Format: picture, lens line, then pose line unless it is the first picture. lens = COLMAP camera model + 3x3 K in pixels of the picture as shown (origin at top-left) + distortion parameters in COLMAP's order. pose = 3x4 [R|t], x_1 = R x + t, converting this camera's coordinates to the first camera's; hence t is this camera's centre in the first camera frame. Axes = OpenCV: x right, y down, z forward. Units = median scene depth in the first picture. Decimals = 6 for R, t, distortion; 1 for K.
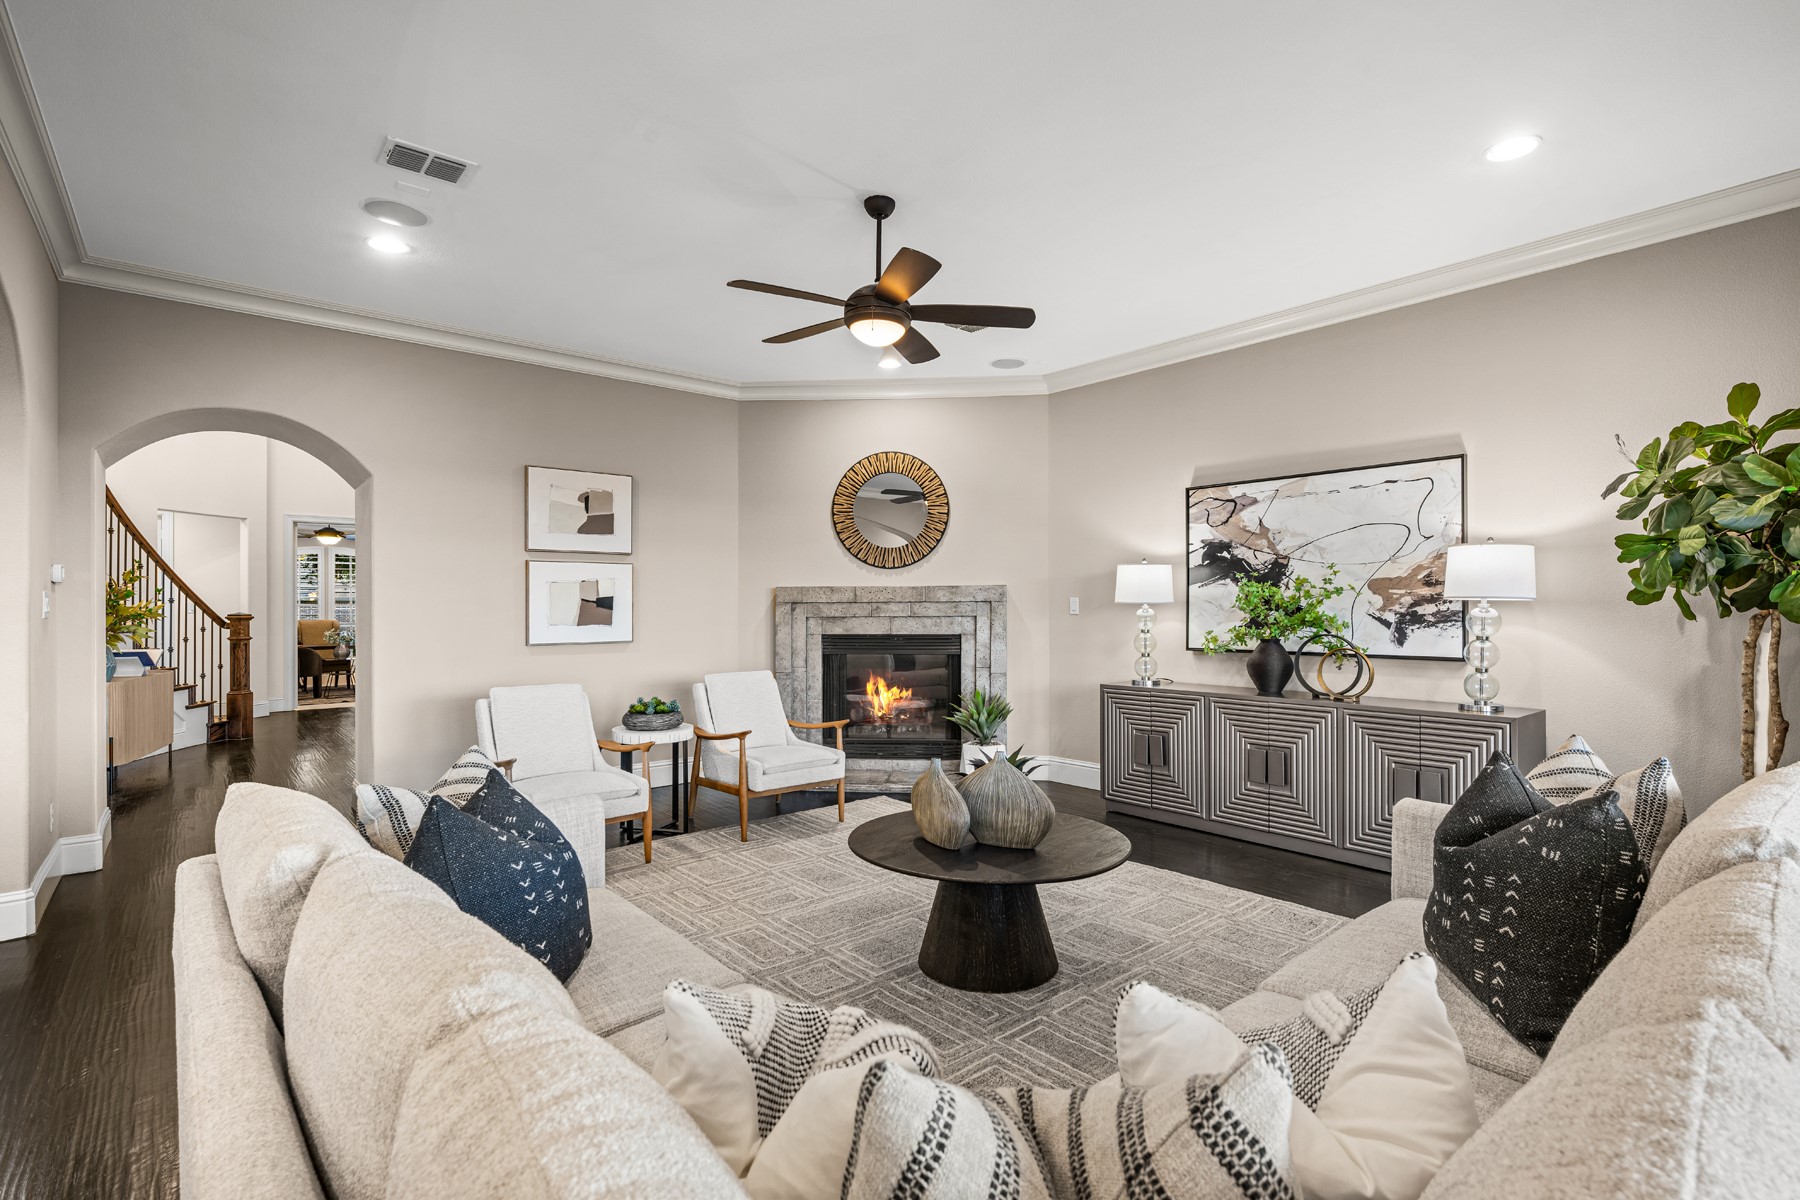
lens RADIAL K [[839.3, 0, 911.9], [0, 839.3, 606.4], [0, 0, 1]] dist [0.014739, -0.000115]
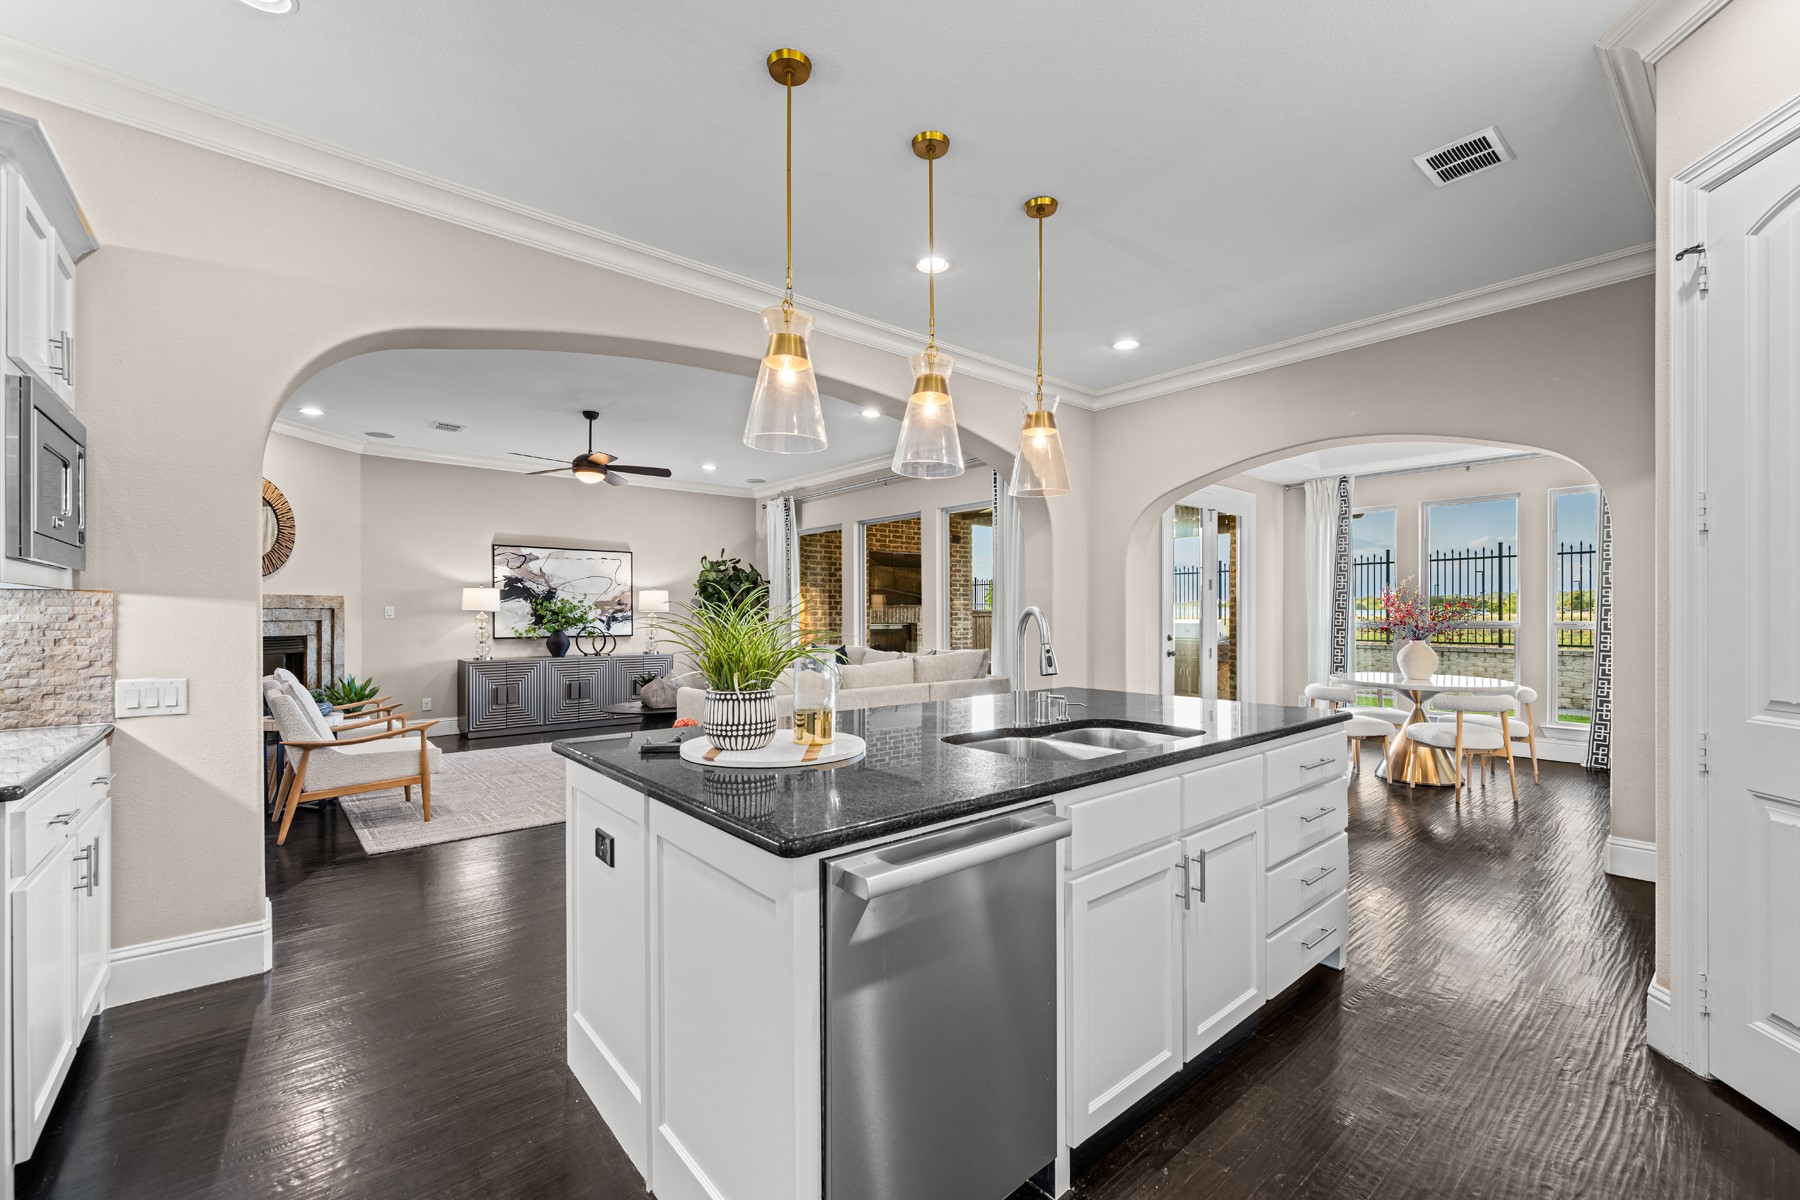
lens RADIAL K [[756.8, 0, 907.4], [0, 756.8, 607.3], [0, 0, 1]] dist [0.001000, 0.000164]
pose [[0.006154, 0.014280, 0.999879, -1.288079], [0.000457, 0.999898, -0.014283, 0.010744], [-0.999981, 0.000545, 0.006147, 0.155130]]
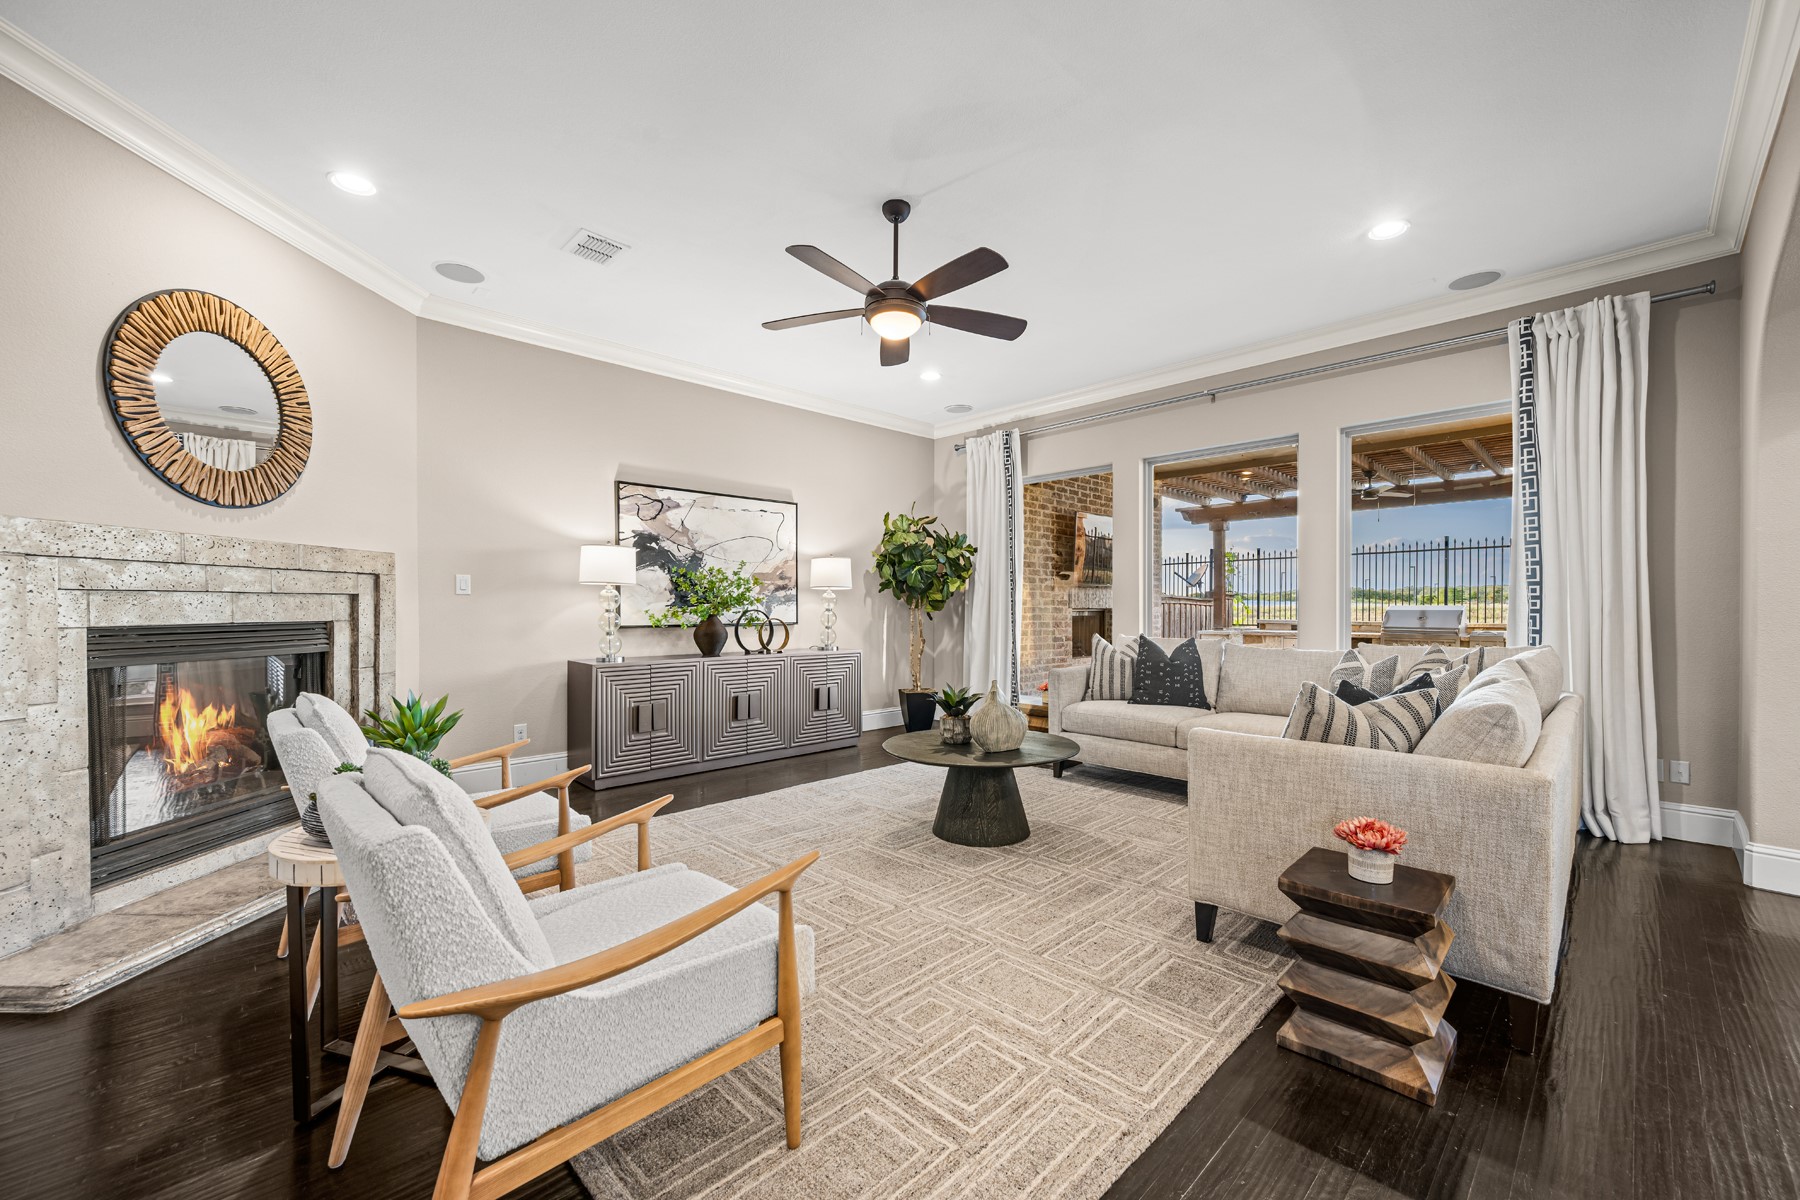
lens RADIAL K [[713.1, 0, 906.4], [0, 713.1, 603.2], [0, 0, 1]] dist [0.000401, 0.000352]
pose [[-0.060599, 0.009491, 0.998117, -0.667721], [-0.001183, 0.999953, -0.009581, 0.029804], [-0.998162, -0.001762, -0.060585, 0.722908]]
